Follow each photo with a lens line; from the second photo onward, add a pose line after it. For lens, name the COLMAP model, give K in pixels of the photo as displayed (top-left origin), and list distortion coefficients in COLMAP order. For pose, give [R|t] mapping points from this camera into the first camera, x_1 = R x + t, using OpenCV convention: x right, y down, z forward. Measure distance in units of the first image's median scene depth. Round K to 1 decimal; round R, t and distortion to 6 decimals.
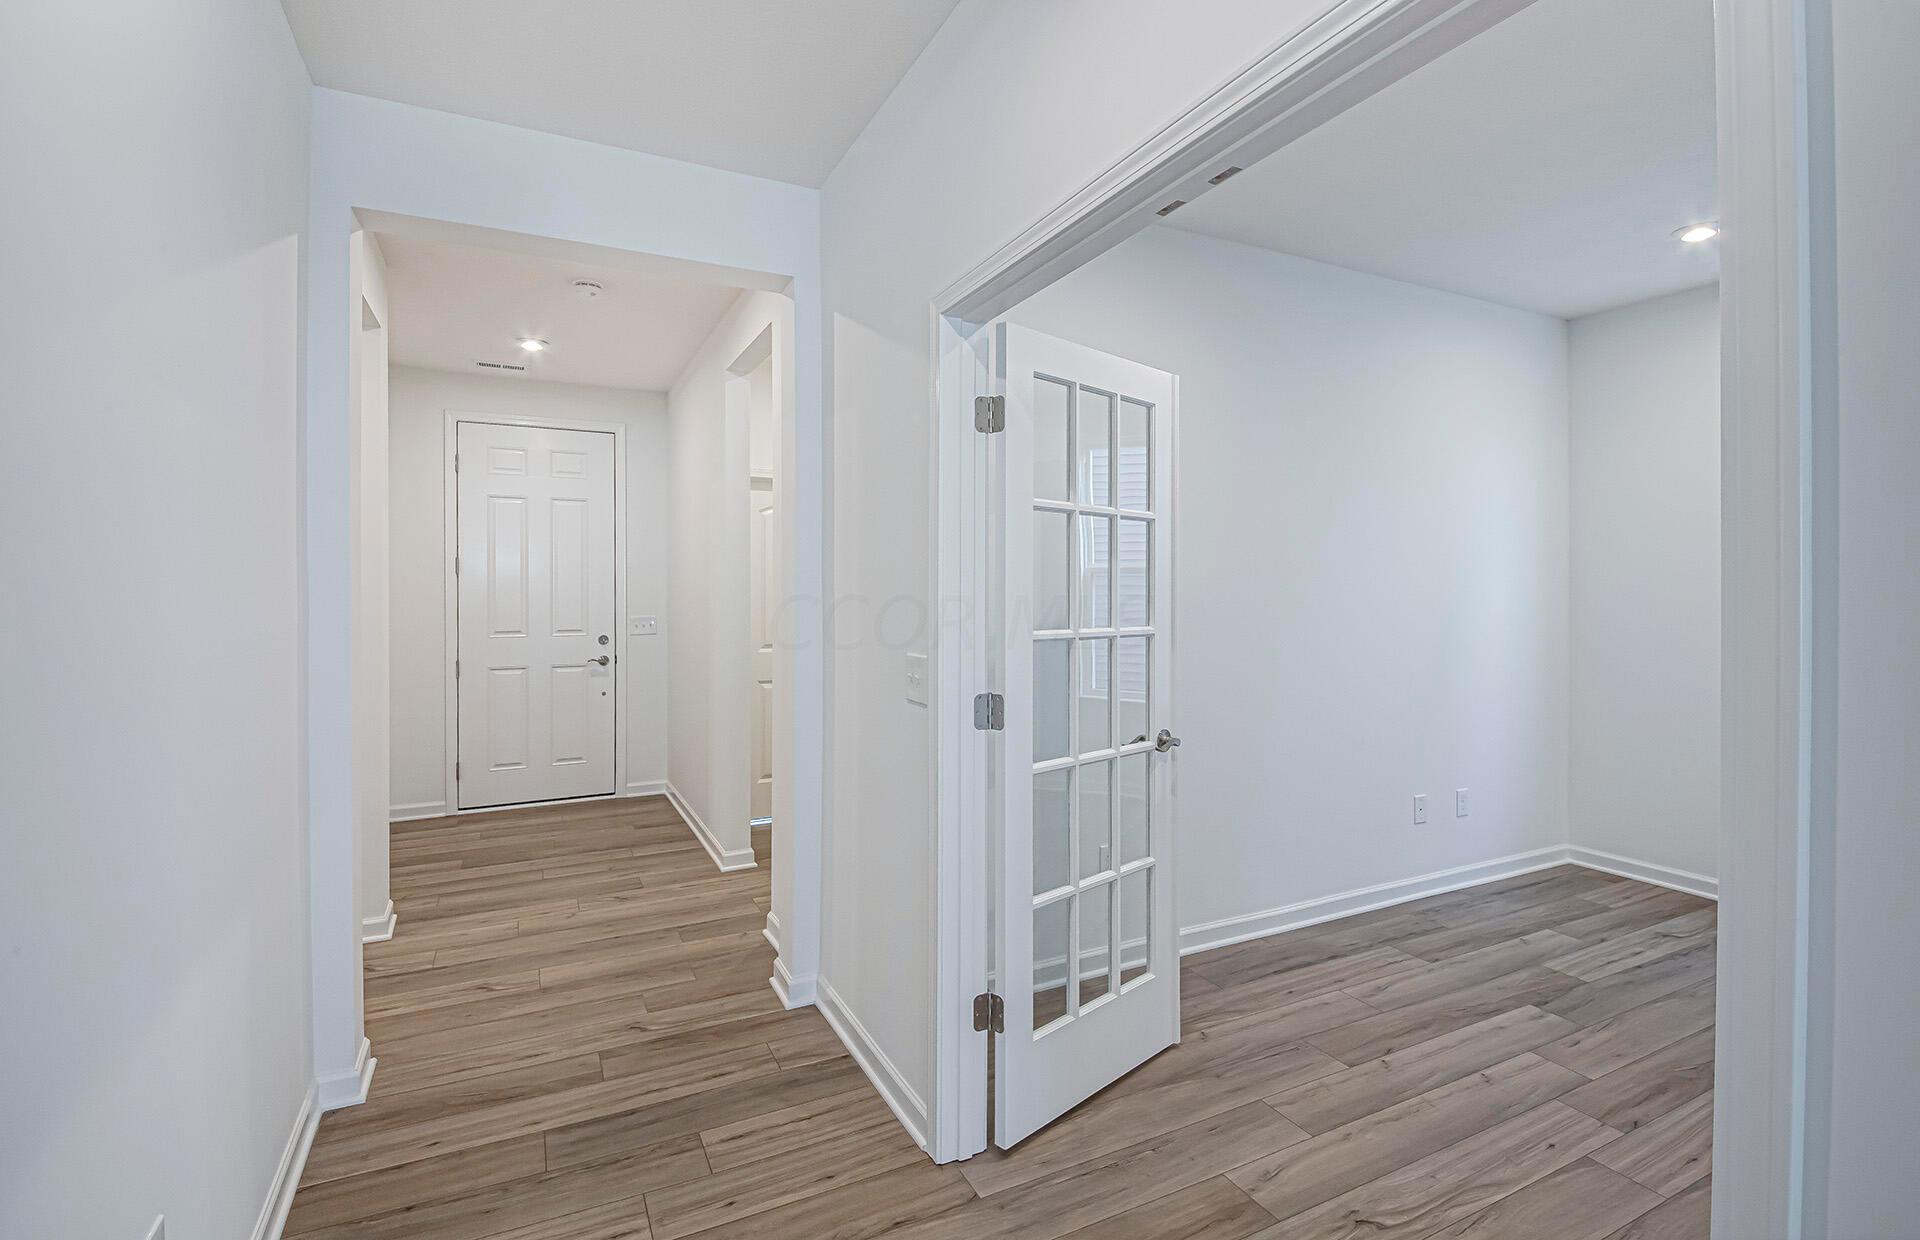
lens RADIAL K [[886.8, 0, 949.8], [0, 886.8, 569.2], [0, 0, 1]] dist [0.032015, -0.028951]
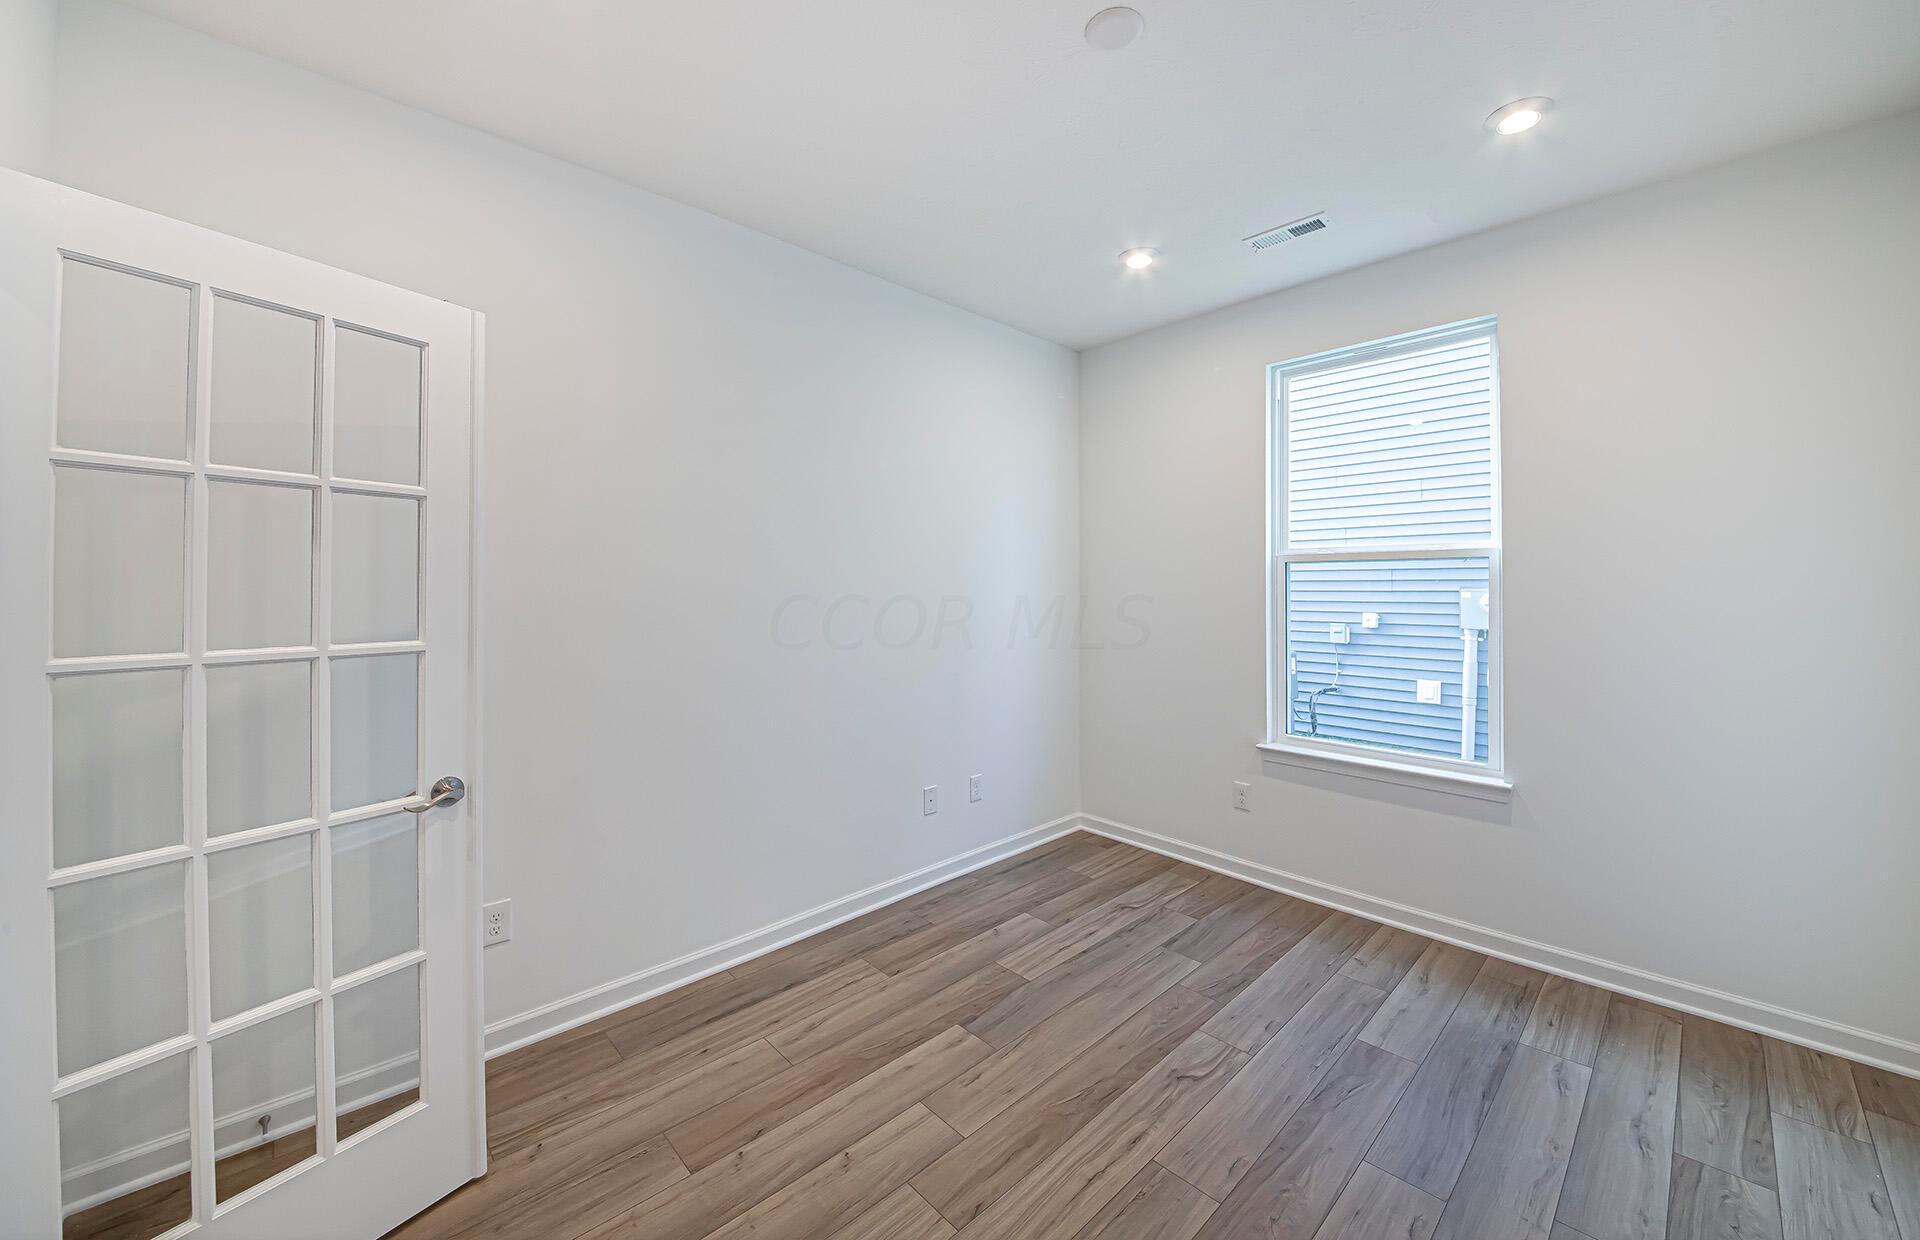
lens RADIAL K [[725.6, 0, 961.2], [0, 725.6, 548.4], [0, 0, 1]] dist [0.001232, -0.012892]
pose [[0.957171, 0.011976, 0.289275, 0.409786], [-0.005033, 0.999681, -0.024734, 0.000423], [-0.289479, 0.022218, 0.956926, 0.242643]]
